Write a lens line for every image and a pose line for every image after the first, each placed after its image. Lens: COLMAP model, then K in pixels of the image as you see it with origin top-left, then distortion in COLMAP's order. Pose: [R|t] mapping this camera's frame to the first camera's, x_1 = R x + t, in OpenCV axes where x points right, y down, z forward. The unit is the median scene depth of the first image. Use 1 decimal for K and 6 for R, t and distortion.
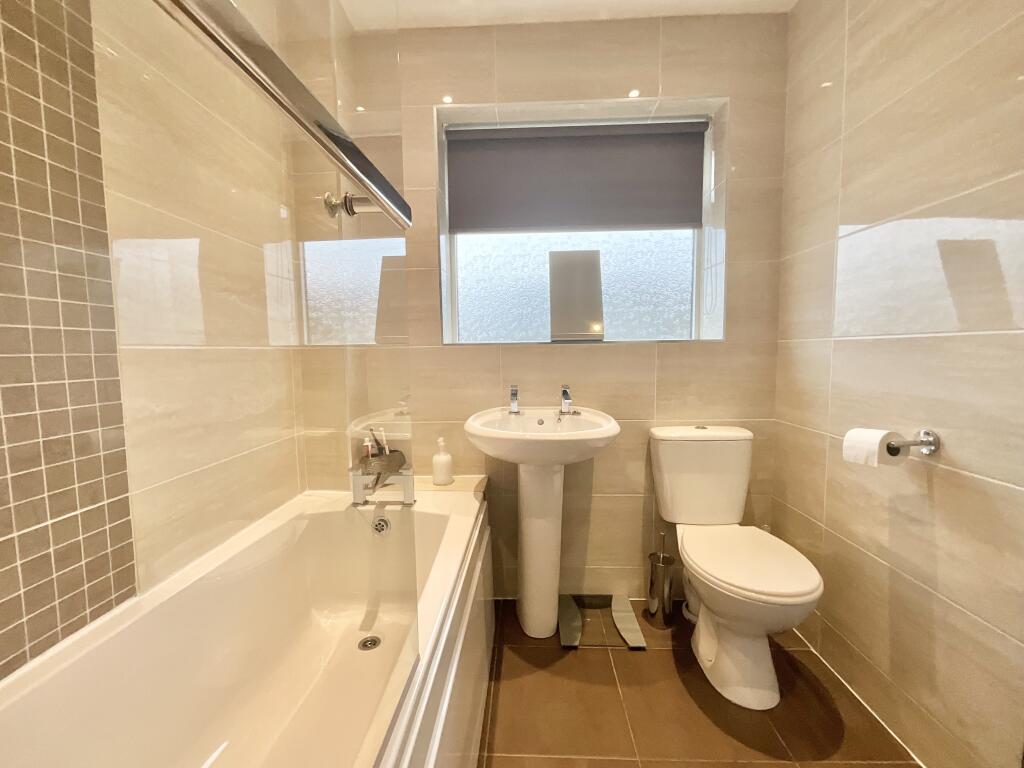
lens RADIAL K [[414.3, 0, 514.7], [0, 414.3, 384.9], [0, 0, 1]] dist [0.005307, -0.002366]
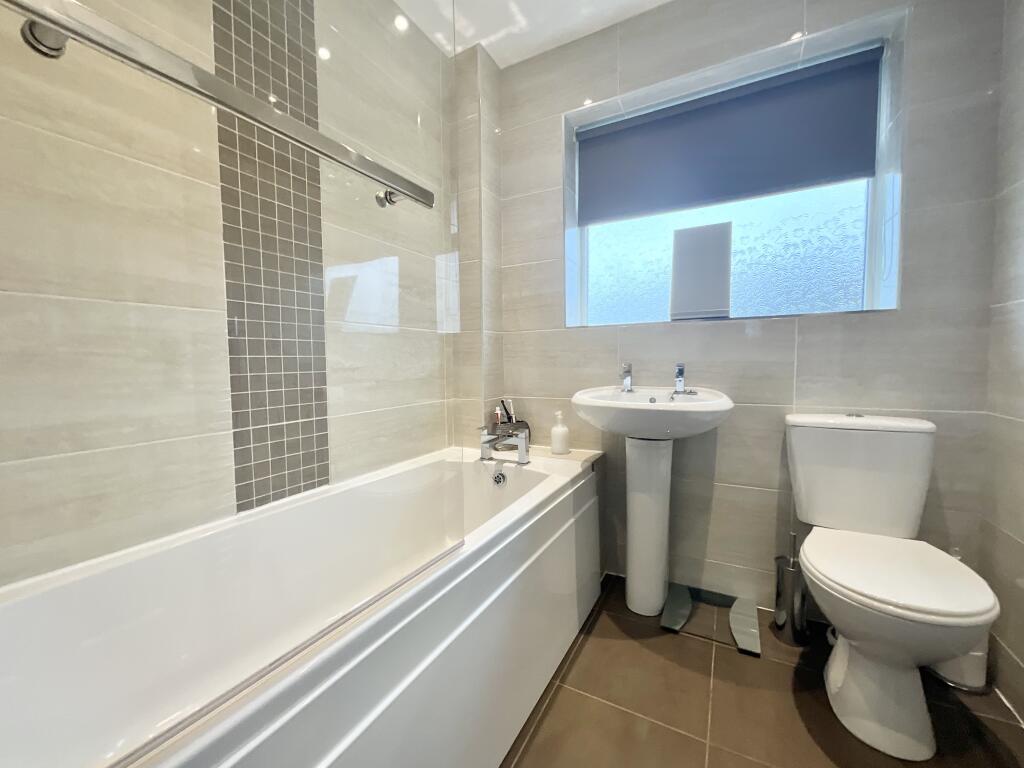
lens RADIAL K [[414.3, 0, 508.8], [0, 414.3, 383.2], [0, 0, 1]] dist [0.005307, -0.002366]
pose [[0.896896, 0.026159, -0.441467, 0.198589], [-0.034502, 0.999345, -0.010879, 0.074105], [0.440894, 0.024989, 0.897211, -0.049690]]
